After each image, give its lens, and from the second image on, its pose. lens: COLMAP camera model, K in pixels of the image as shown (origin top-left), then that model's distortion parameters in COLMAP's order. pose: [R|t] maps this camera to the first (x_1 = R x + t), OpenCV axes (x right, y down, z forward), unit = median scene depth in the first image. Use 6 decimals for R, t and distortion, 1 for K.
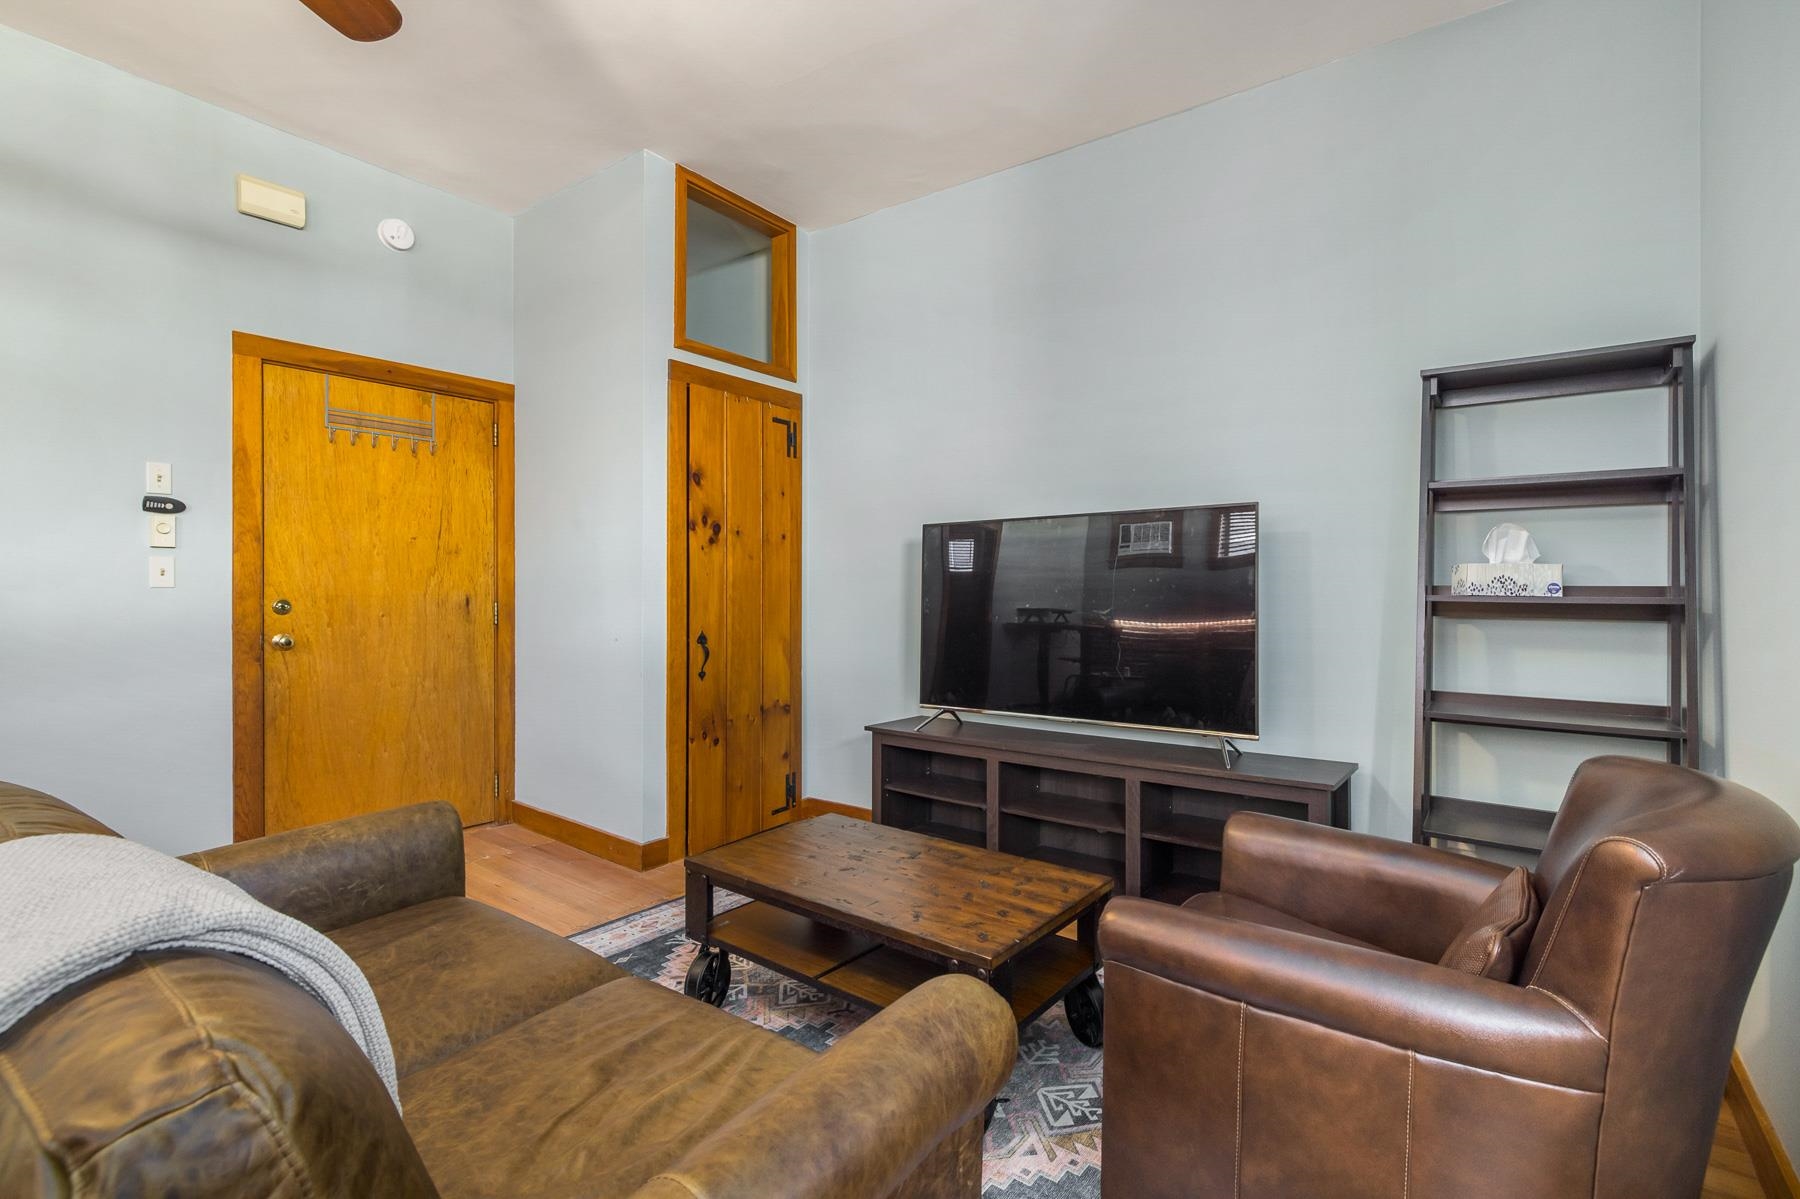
lens RADIAL K [[812.2, 0, 900.0], [0, 812.2, 599.5], [0, 0, 1]] dist [-0.000685, 0.000737]
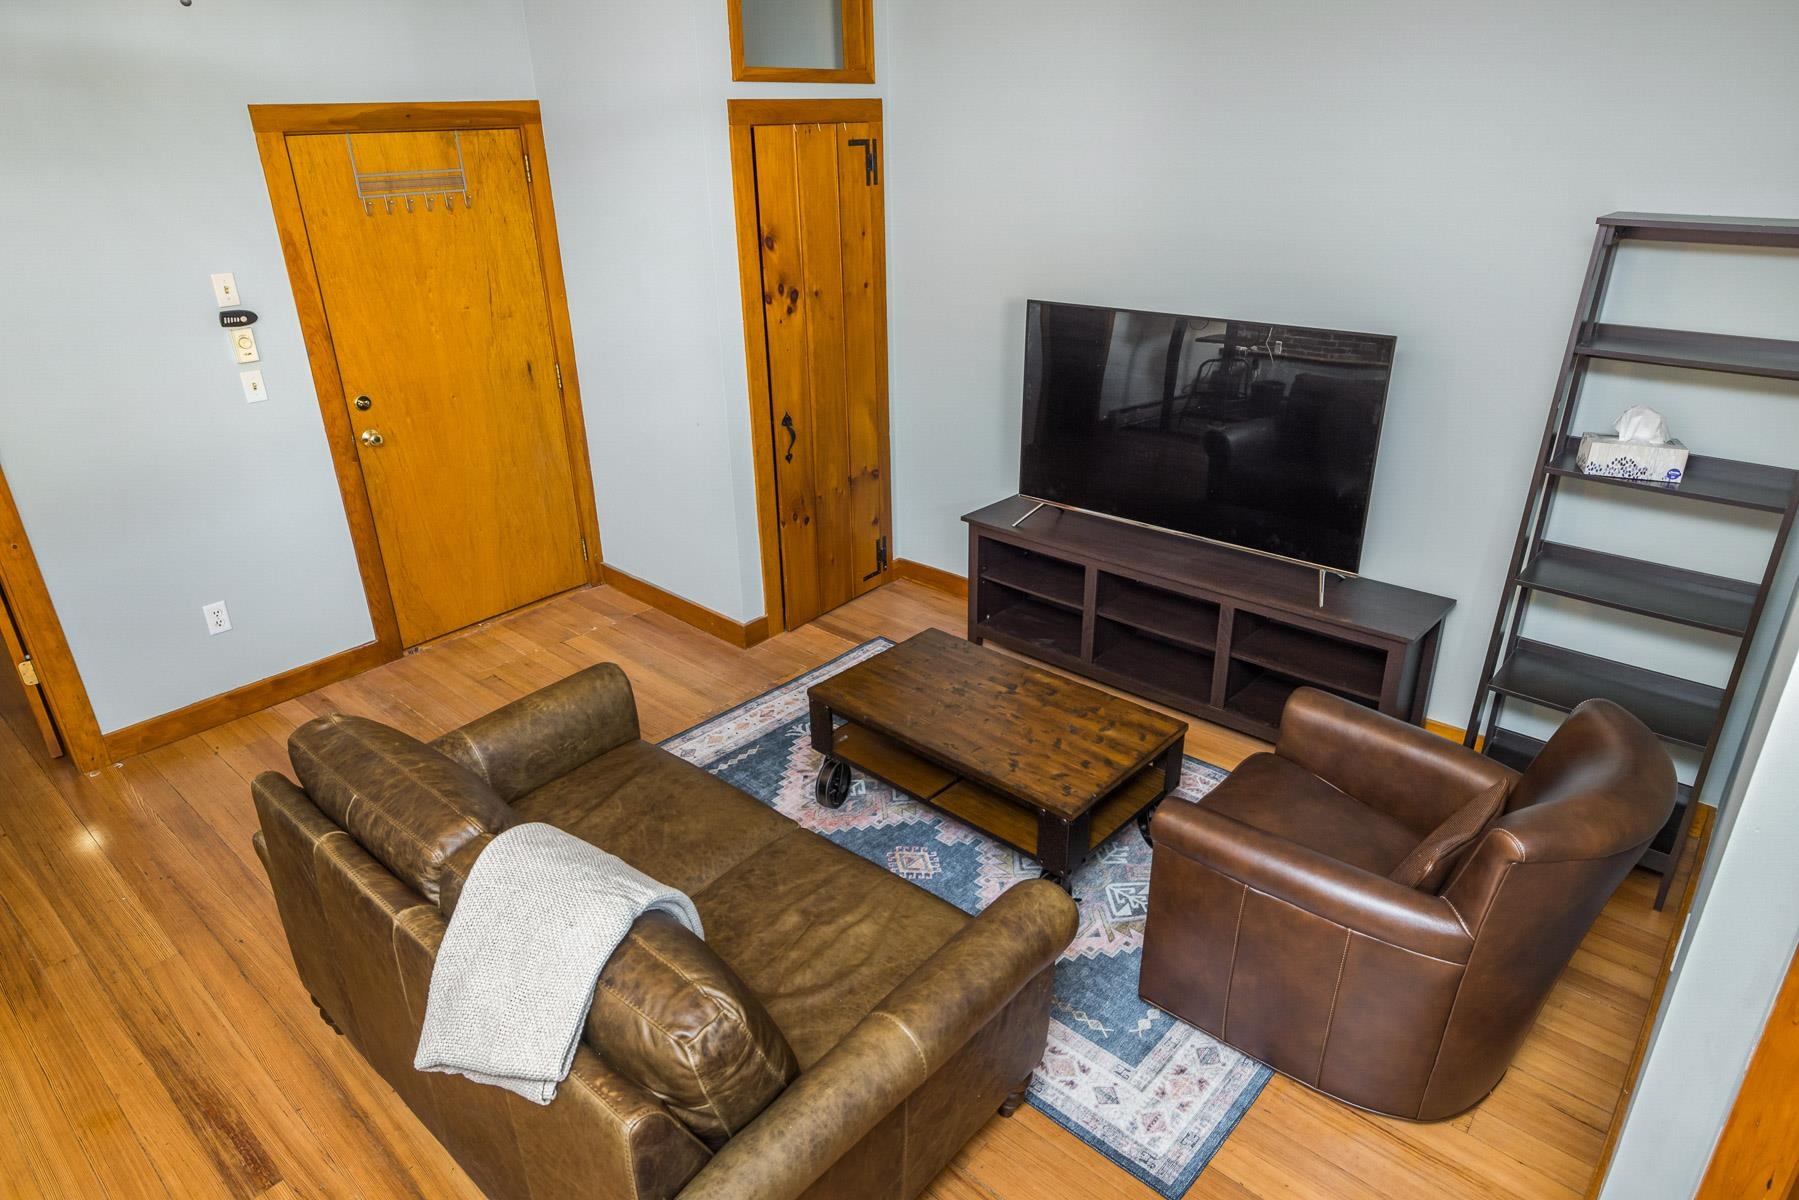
lens RADIAL K [[1053.4, 0, 899.5], [0, 1053.4, 600.0], [0, 0, 1]] dist [0.003454, 0.001270]
pose [[0.996477, 0.012890, -0.082870, -0.011542], [0.021127, 0.917672, 0.396776, -0.255576], [0.081162, -0.397129, 0.914167, -0.192485]]
